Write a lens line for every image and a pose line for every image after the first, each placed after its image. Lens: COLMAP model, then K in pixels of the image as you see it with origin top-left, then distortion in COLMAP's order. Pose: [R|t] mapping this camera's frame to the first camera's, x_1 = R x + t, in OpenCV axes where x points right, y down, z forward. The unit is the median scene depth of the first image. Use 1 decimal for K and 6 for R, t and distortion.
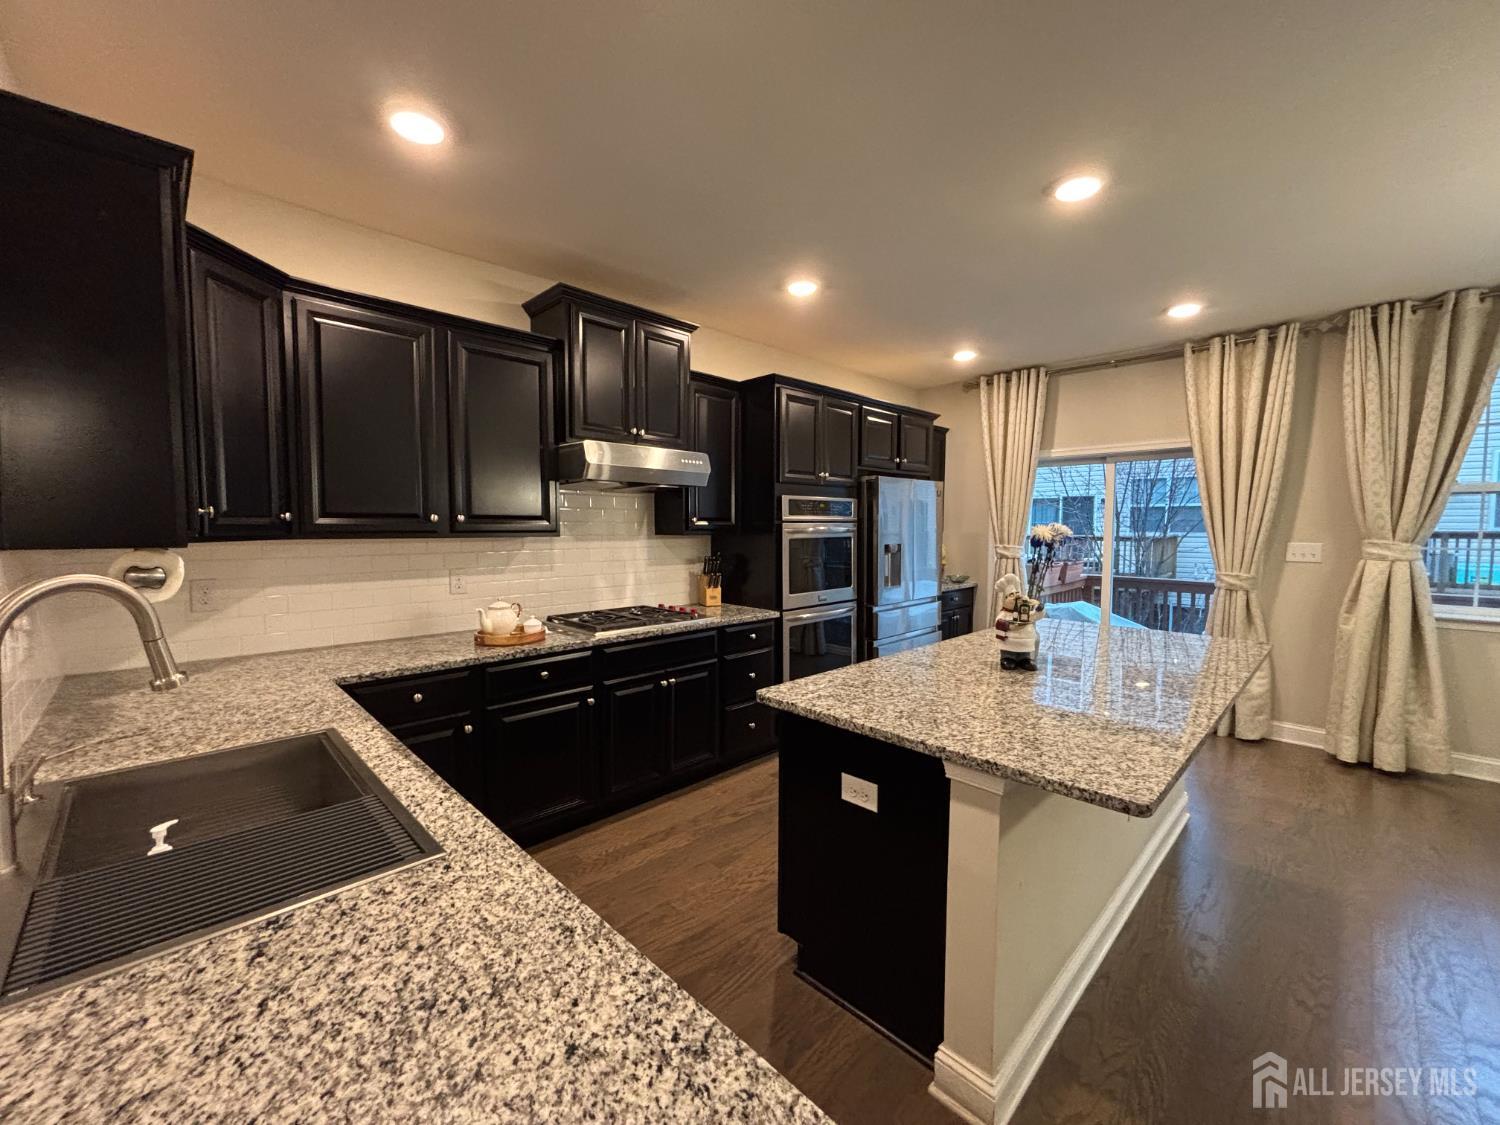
lens RADIAL K [[603.4, 0, 748.1], [0, 603.4, 560.3], [0, 0, 1]] dist [0.001401, 0.000643]
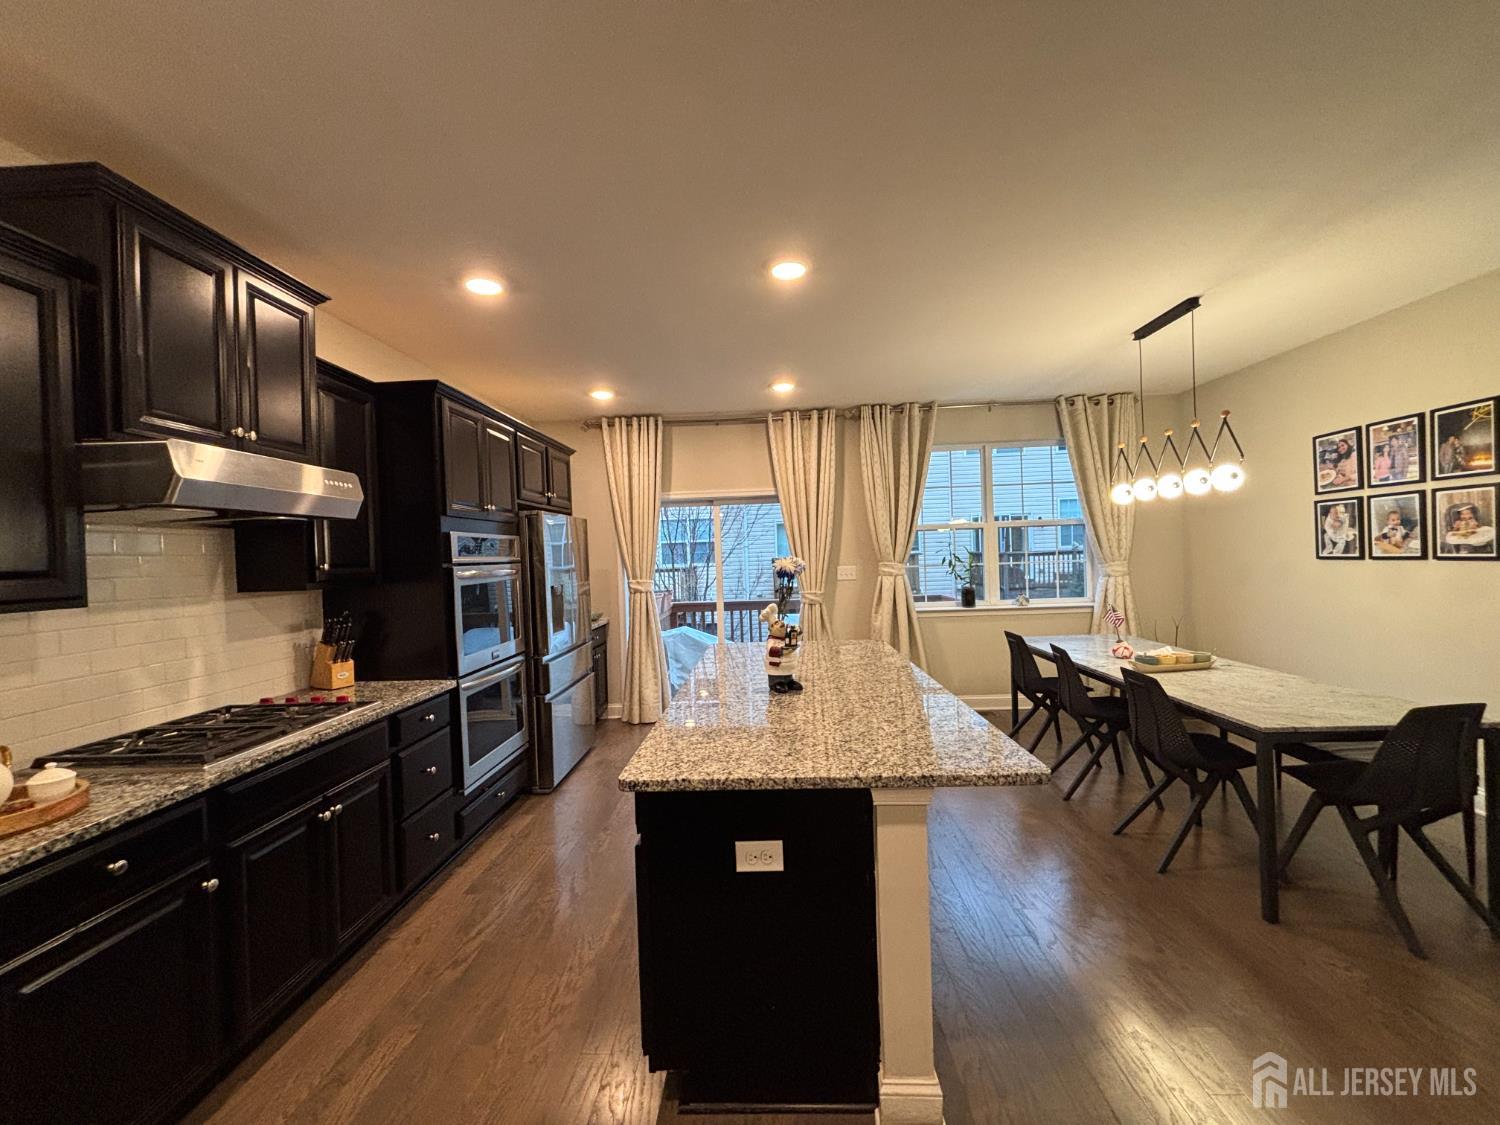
lens RADIAL K [[603.3, 0, 751.8], [0, 603.3, 561.5], [0, 0, 1]] dist [-0.001042, -0.000252]
pose [[0.725735, -0.034478, 0.687110, -0.216345], [0.077061, 0.996532, -0.031388, -0.014549], [-0.683645, 0.075729, 0.725875, 0.159580]]
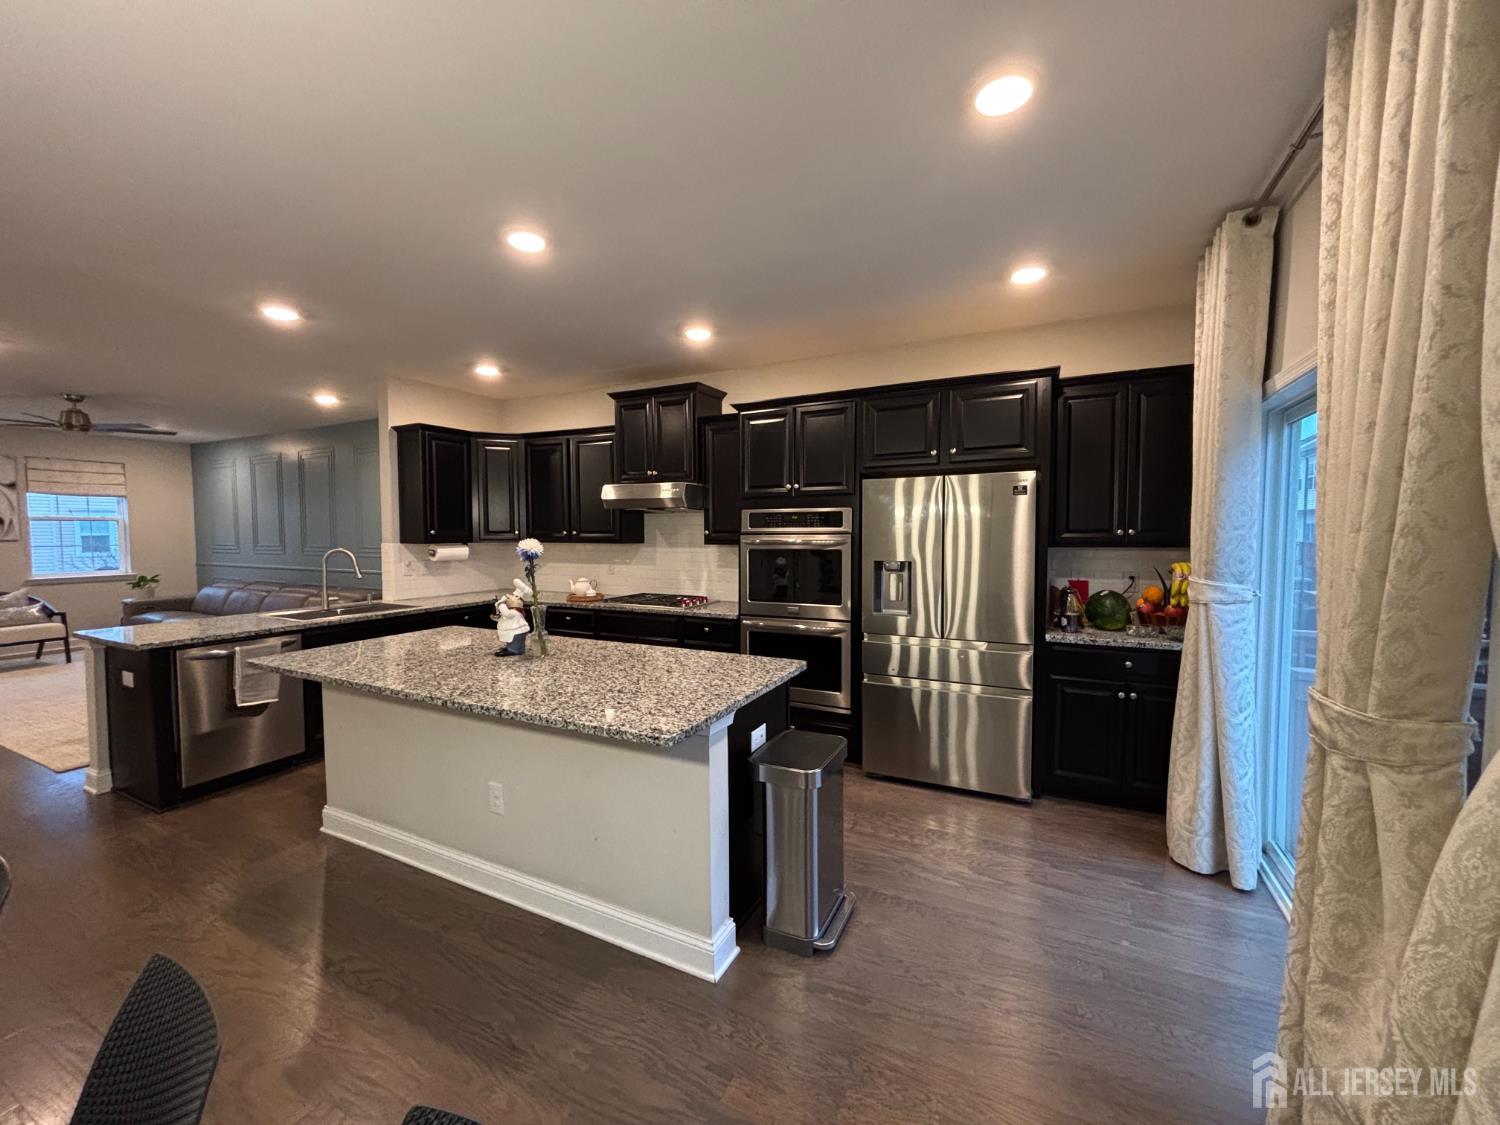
lens RADIAL K [[603.4, 0, 748.1], [0, 603.4, 560.3], [0, 0, 1]] dist [0.001401, 0.000643]
pose [[0.323367, 0.040194, -0.945420, 1.202111], [-0.052725, 0.998311, 0.024408, -0.045451], [0.944804, 0.041954, 0.324940, 0.692801]]
